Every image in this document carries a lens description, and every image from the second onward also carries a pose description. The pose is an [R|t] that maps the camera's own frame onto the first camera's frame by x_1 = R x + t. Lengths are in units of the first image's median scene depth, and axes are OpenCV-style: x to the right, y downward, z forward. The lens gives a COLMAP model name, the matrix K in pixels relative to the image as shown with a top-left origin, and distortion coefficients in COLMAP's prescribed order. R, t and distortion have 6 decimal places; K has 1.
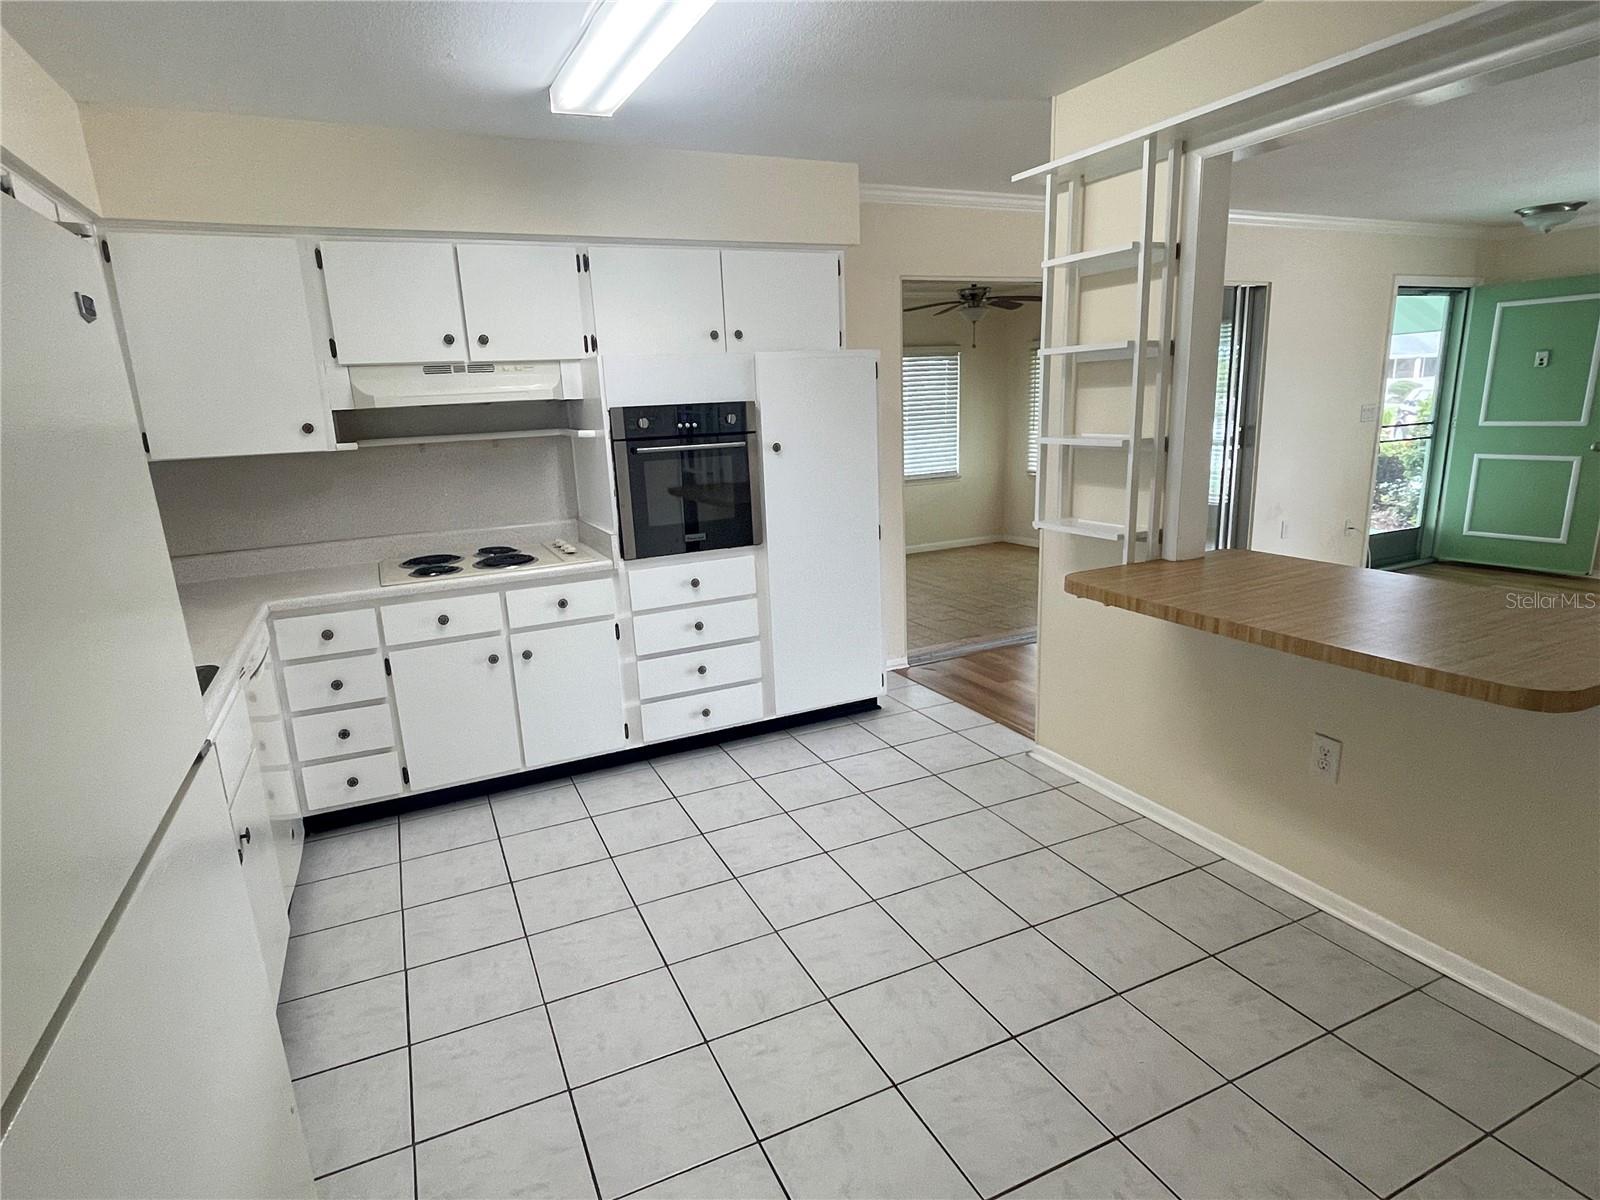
lens RADIAL K [[848.6, 0, 800.0], [0, 848.6, 600.0], [0, 0, 1]] dist [-0.001561, -0.000463]
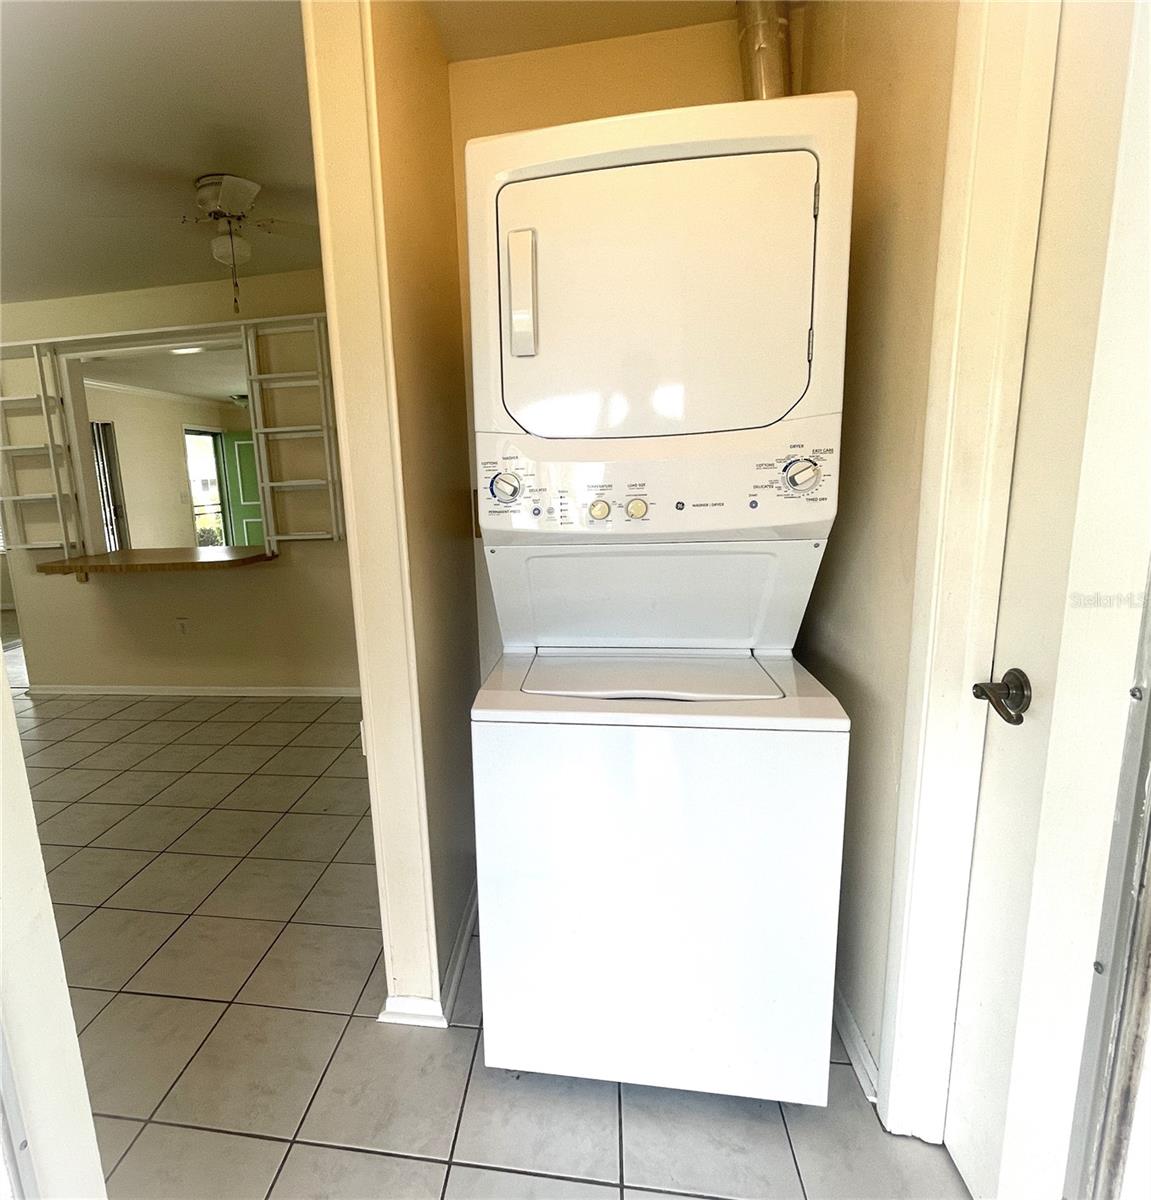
lens RADIAL K [[668.2, 0, 486.8], [0, 668.2, 601.3], [0, 0, 1]] dist [-0.022729, -0.000477]
pose [[0.557017, -0.138044, 0.818948, -0.315140], [0.217407, 0.975939, 0.016635, 0.225064], [-0.801540, 0.168779, 0.573627, -0.577470]]
